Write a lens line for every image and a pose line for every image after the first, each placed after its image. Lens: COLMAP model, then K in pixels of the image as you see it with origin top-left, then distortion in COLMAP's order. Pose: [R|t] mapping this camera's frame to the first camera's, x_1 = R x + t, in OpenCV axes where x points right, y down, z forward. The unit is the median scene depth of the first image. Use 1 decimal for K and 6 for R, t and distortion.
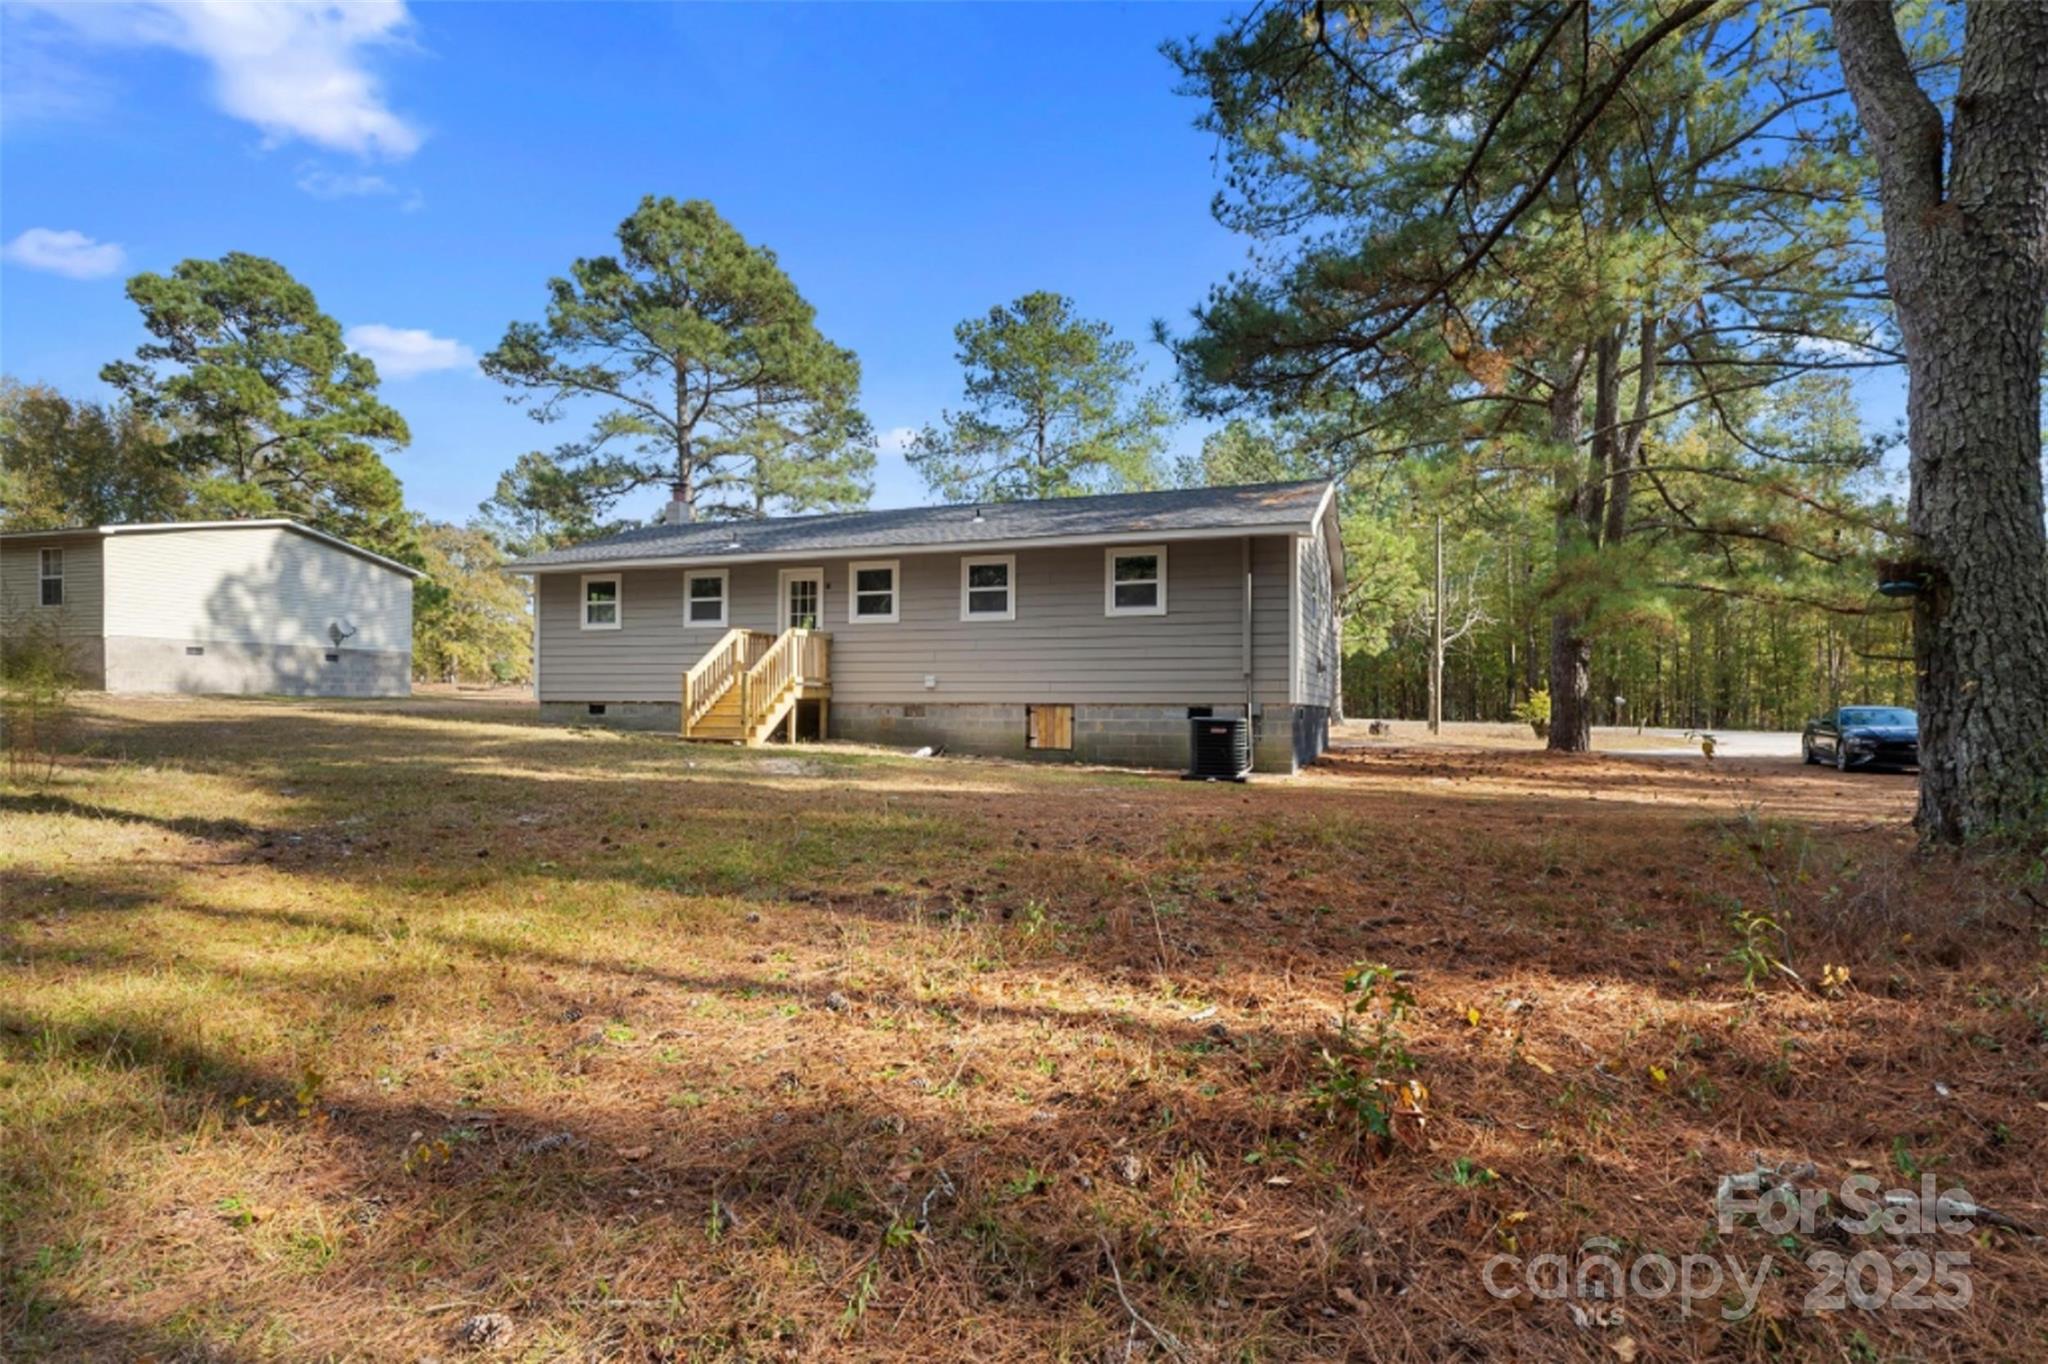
lens RADIAL K [[1010.5, 0, 1030.2], [0, 1010.5, 706.1], [0, 0, 1]] dist [-0.006930, -0.000519]
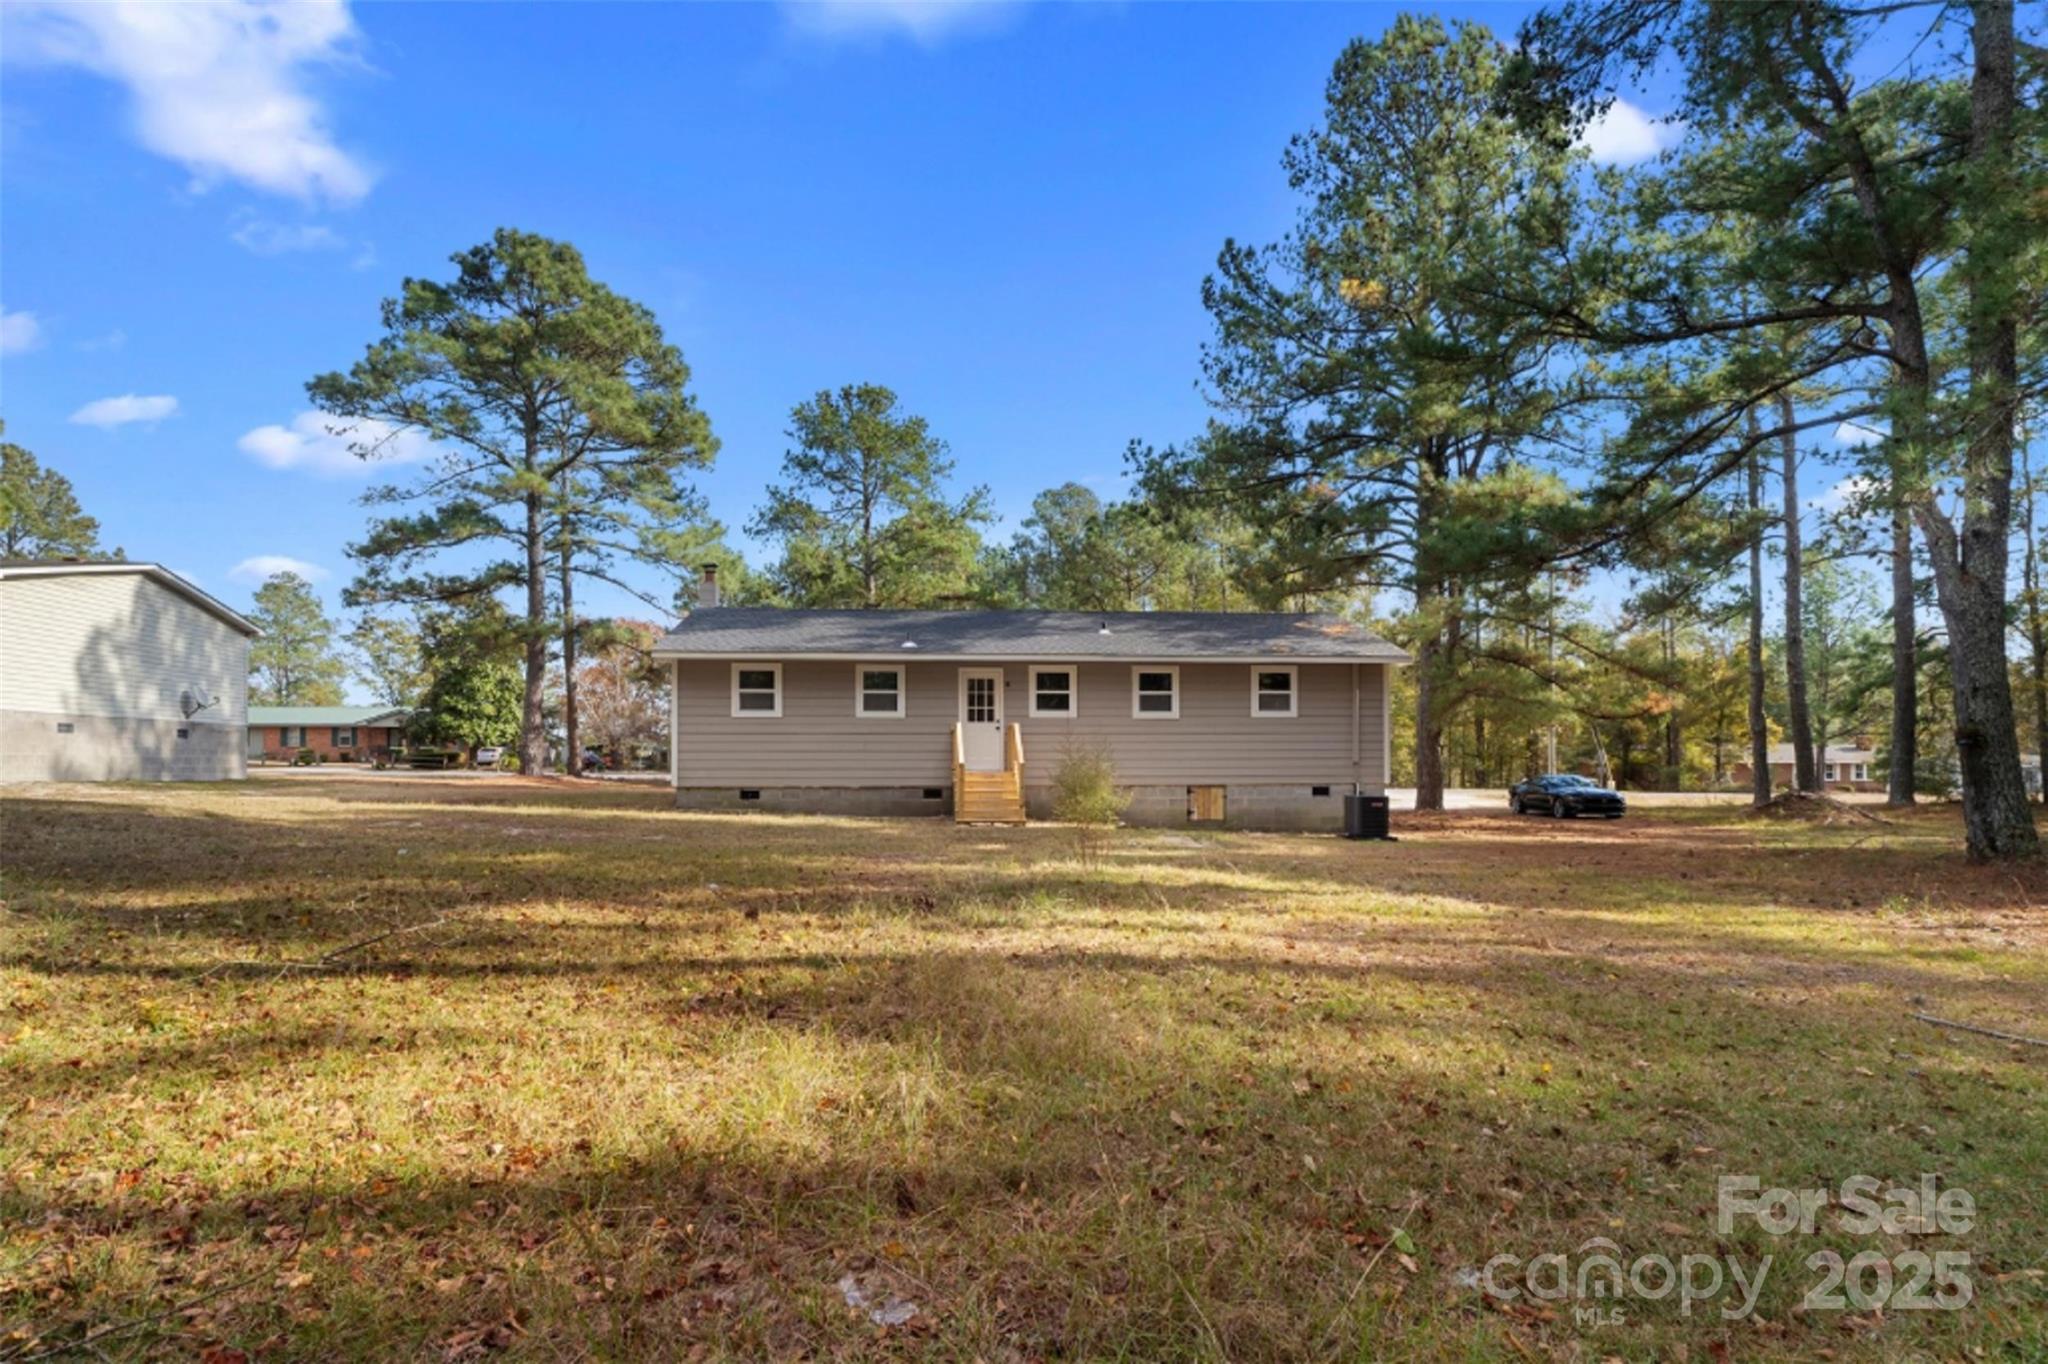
lens RADIAL K [[1010.5, 0, 1030.2], [0, 1010.5, 706.1], [0, 0, 1]] dist [-0.006930, -0.000519]
pose [[0.898459, 0.017086, 0.438724, -0.660779], [0.008000, 0.998440, -0.055267, -0.029328], [-0.438984, 0.053165, 0.896921, -0.041855]]
